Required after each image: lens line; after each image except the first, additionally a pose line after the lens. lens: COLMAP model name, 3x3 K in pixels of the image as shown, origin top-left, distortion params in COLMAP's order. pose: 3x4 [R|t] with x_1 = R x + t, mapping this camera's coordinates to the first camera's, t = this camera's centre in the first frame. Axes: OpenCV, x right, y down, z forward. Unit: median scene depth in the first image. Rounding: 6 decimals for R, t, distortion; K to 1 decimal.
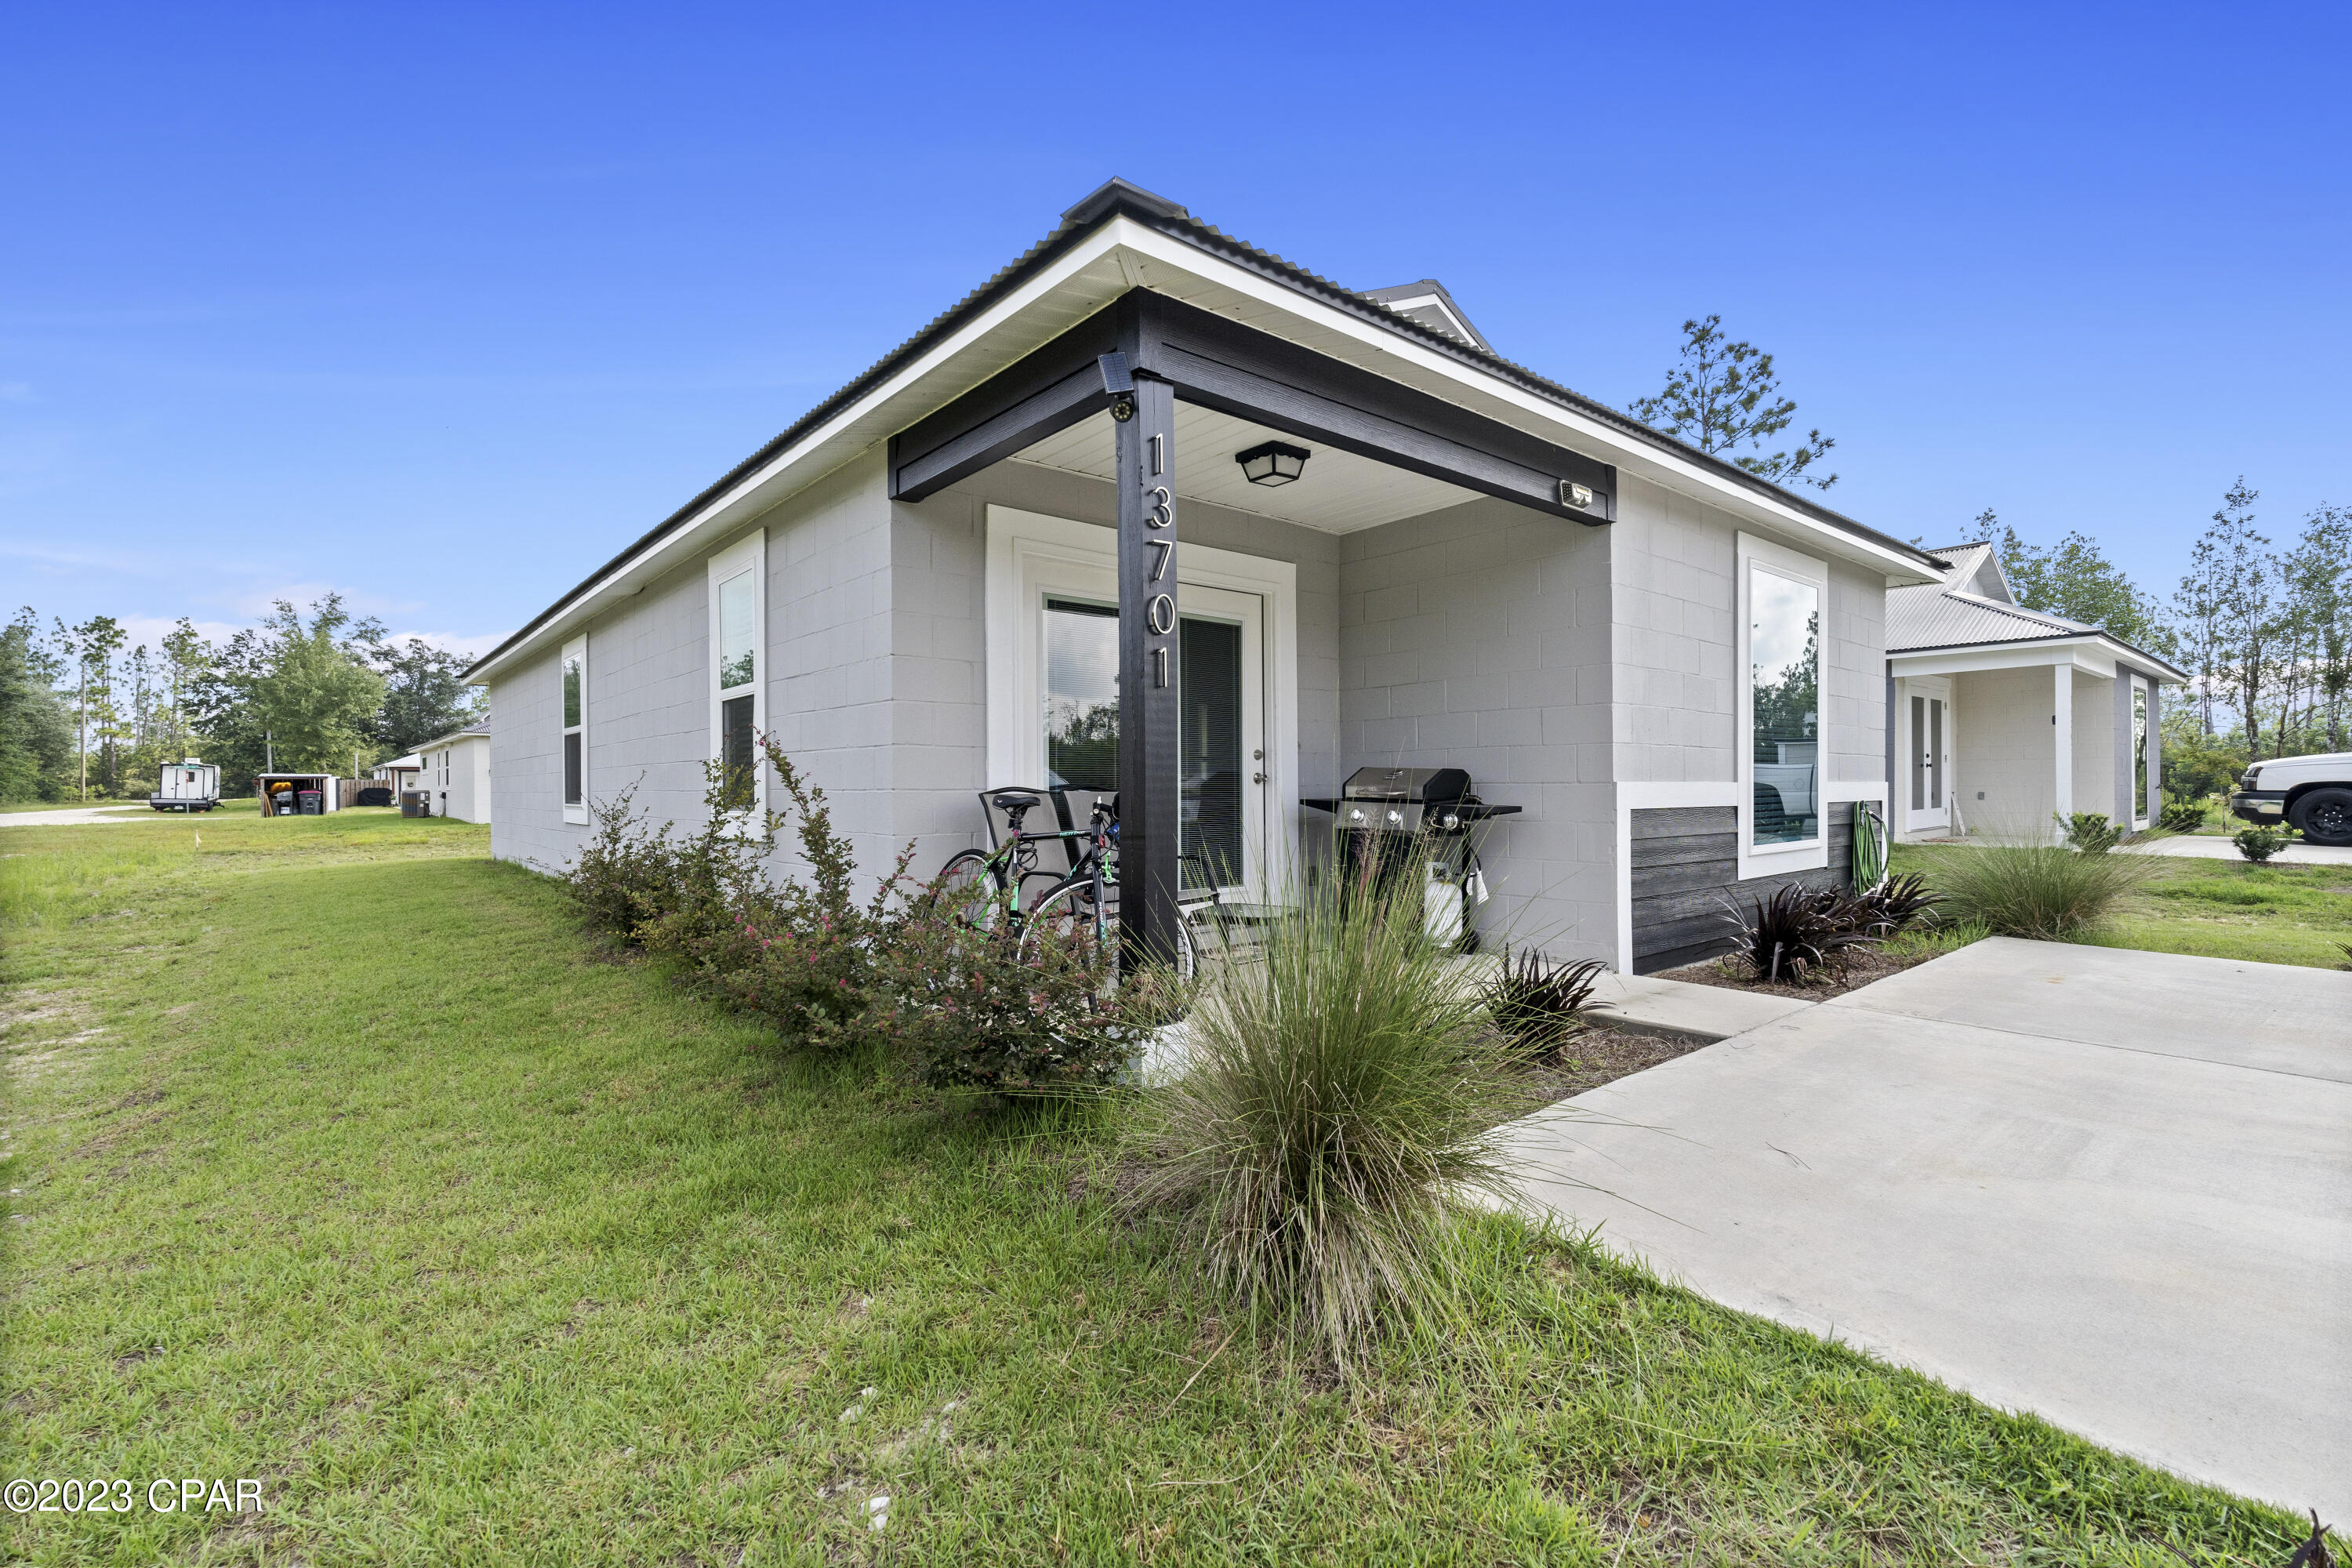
lens RADIAL K [[1023.5, 0, 1176.0], [0, 1023.5, 784.0], [0, 0, 1]] dist [-0.001055, 0.000062]
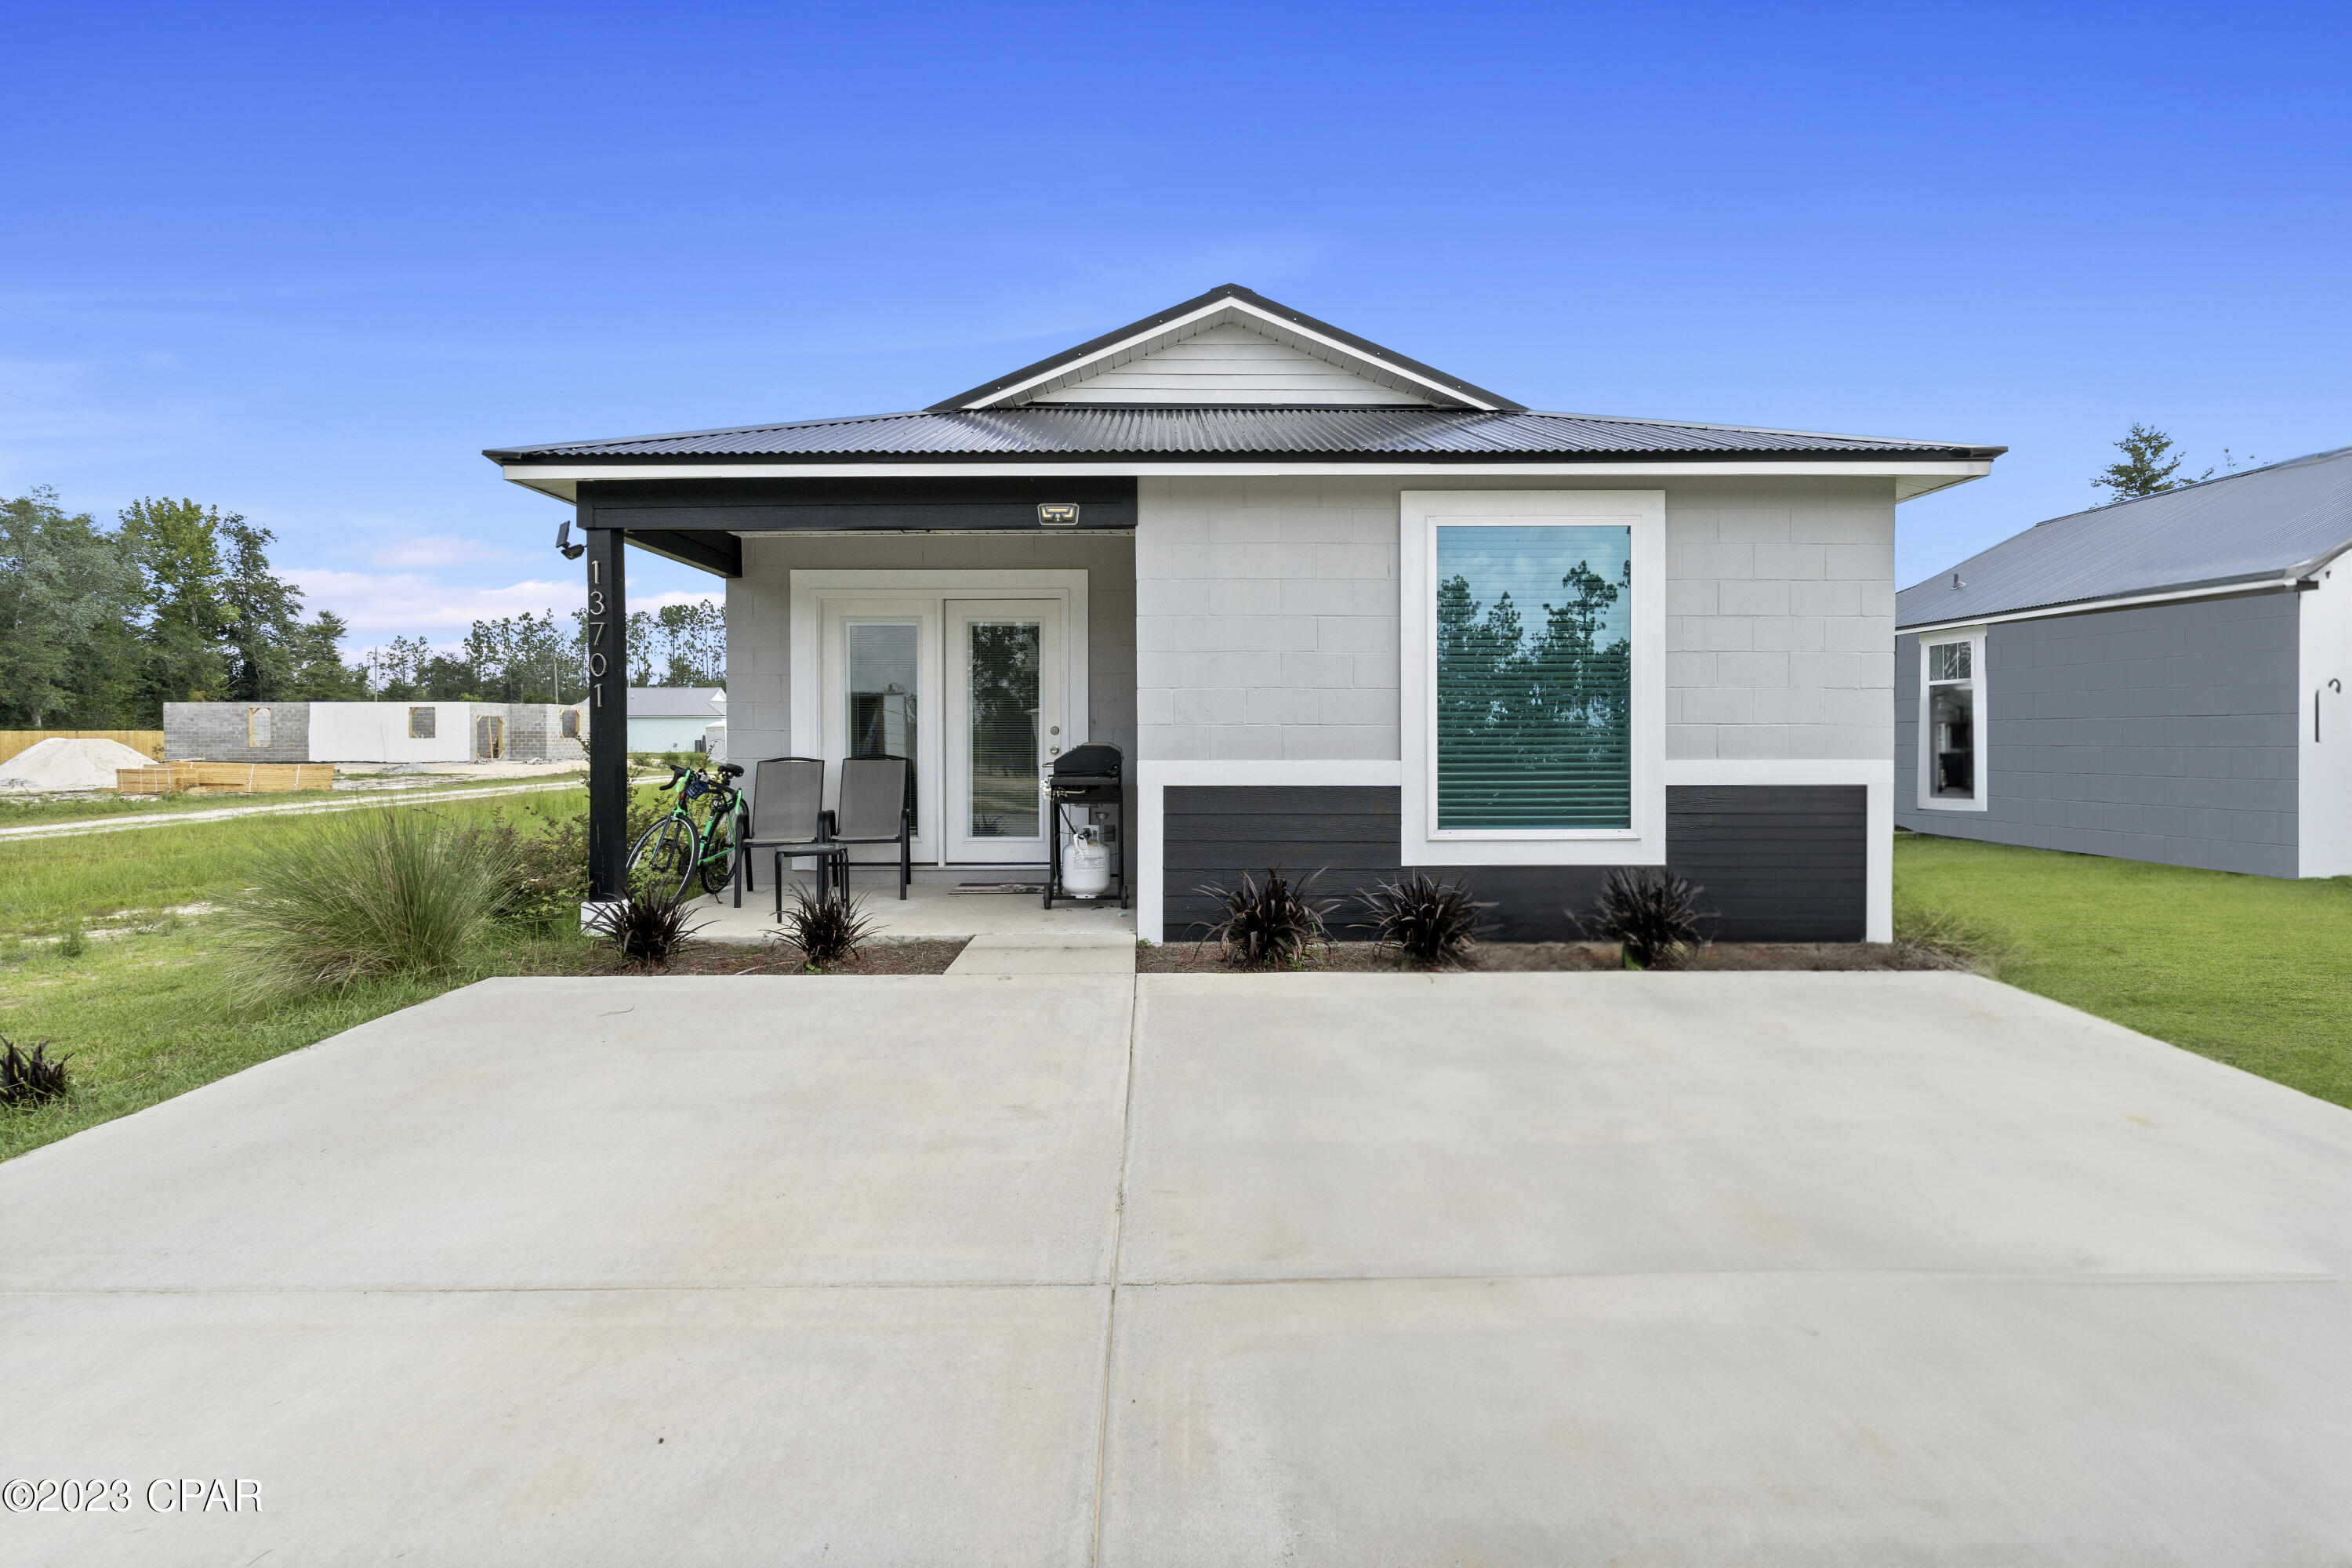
lens RADIAL K [[1050.5, 0, 1180.7], [0, 1050.5, 735.0], [0, 0, 1]] dist [-0.001890, -0.000176]
pose [[0.769529, 0.004892, -0.638594, 1.085577], [-0.003797, 0.999988, 0.003085, -0.030628], [0.638601, 0.000051, 0.769538, 0.146320]]
